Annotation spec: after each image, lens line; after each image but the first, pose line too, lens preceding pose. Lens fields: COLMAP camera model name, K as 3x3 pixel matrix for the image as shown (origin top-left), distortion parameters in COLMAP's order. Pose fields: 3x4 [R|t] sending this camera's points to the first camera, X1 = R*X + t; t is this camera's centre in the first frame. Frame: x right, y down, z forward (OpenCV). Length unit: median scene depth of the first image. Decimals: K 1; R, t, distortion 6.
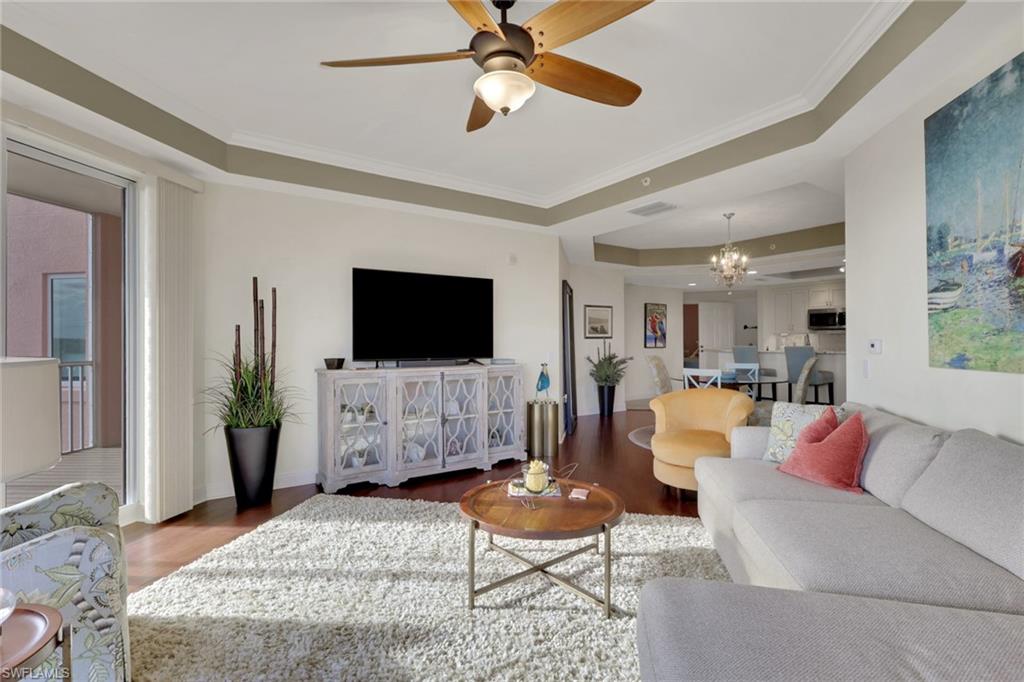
lens RADIAL K [[480.0, 0, 512.0], [0, 480.0, 341.0], [0, 0, 1]] dist [-0.003238, -0.000558]
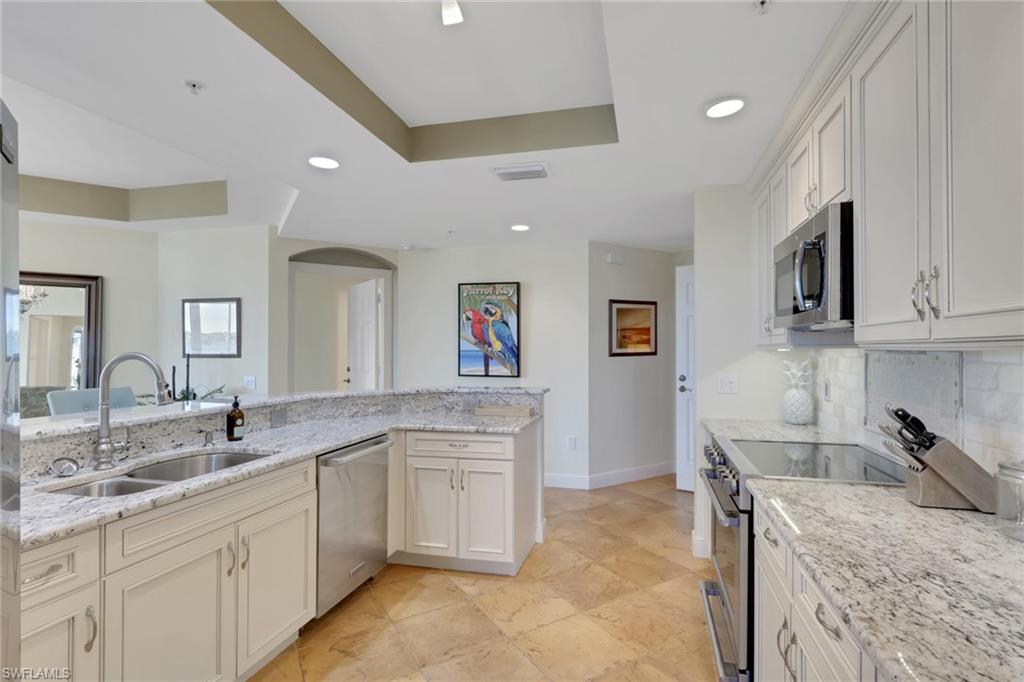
lens RADIAL K [[493.3, 0, 523.0], [0, 493.3, 339.5], [0, 0, 1]] dist [-0.001889, 0.000031]
pose [[0.654939, -0.002778, -0.755676, 1.202509], [-0.001713, 0.999985, -0.005161, -0.034659], [0.755680, 0.004674, 0.654925, 1.244245]]
